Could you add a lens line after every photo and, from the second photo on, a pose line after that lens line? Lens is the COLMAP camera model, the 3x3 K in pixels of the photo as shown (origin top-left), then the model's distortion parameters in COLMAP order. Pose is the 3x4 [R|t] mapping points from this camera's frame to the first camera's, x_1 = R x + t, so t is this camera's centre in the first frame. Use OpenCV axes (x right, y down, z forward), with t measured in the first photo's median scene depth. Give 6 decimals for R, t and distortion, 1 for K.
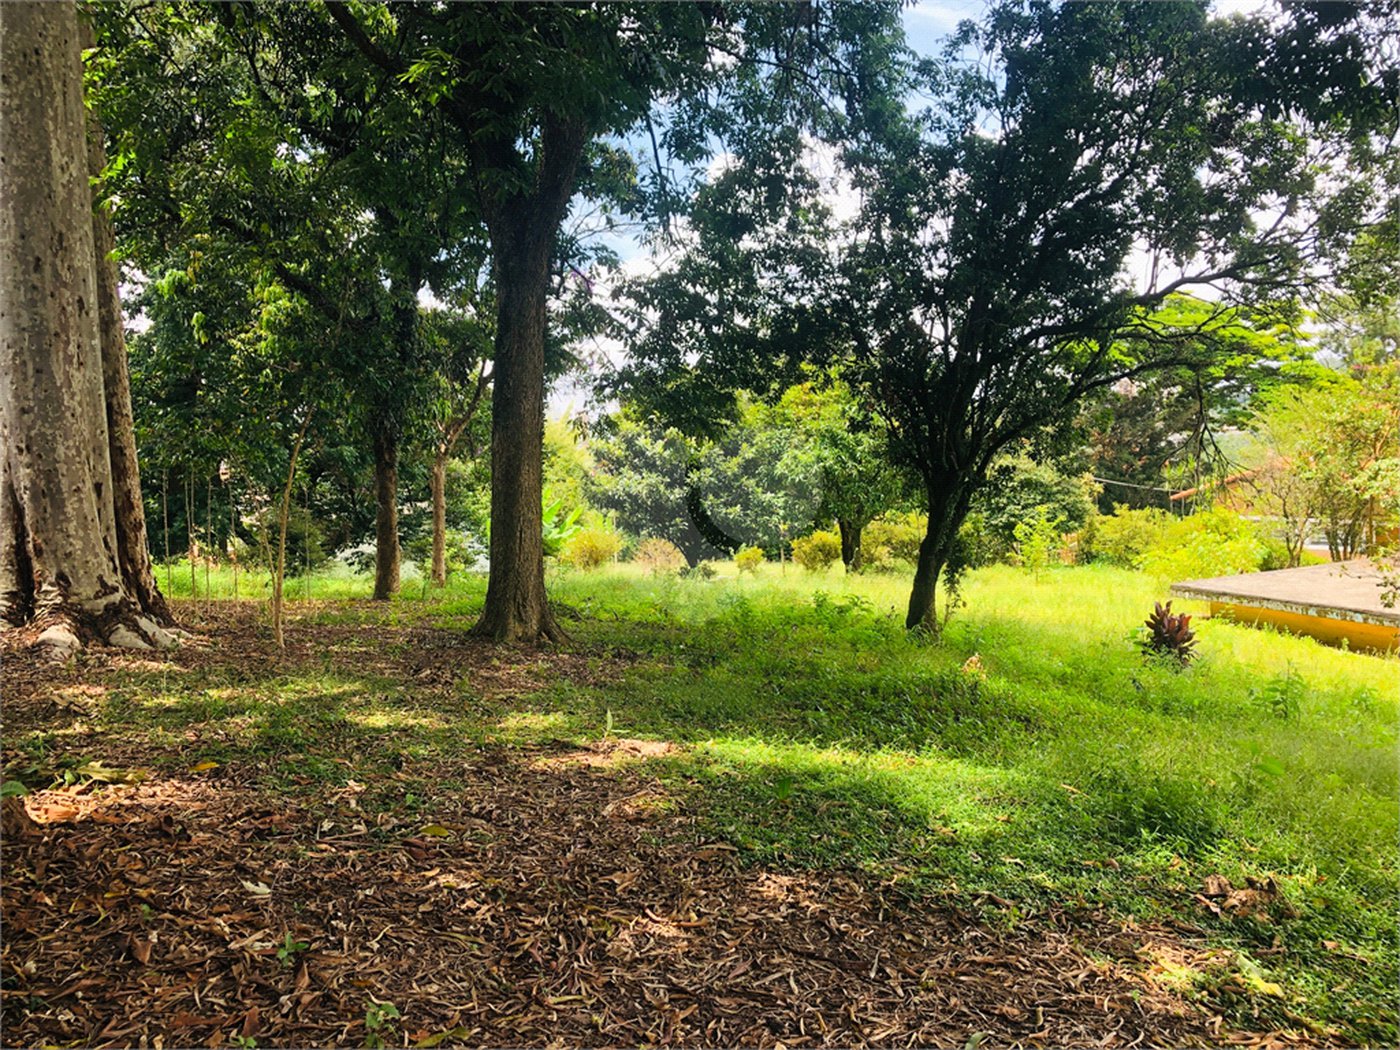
lens RADIAL K [[1132.1, 0, 678.3], [0, 1132.1, 519.9], [0, 0, 1]] dist [0.027996, -0.042224]
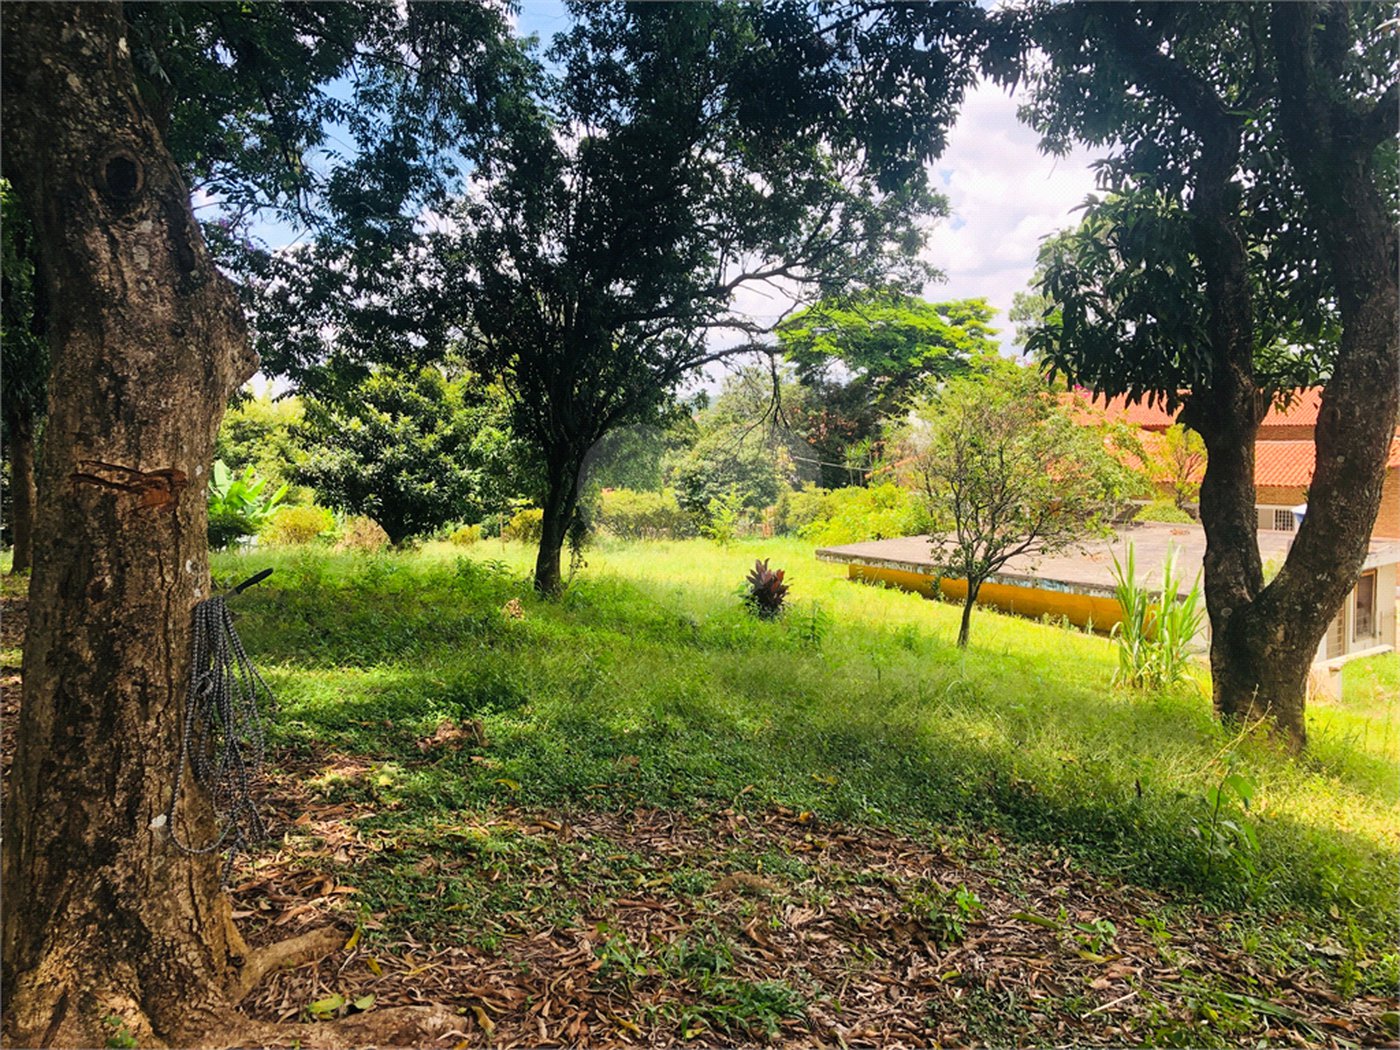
lens RADIAL K [[1132.1, 0, 704.7], [0, 1132.1, 512.8], [0, 0, 1]] dist [0.027996, -0.042224]
pose [[0.976088, -0.008240, 0.217221, 0.140890], [0.006528, 0.999942, 0.008596, 0.017052], [-0.217279, -0.006972, 0.976085, -0.103406]]
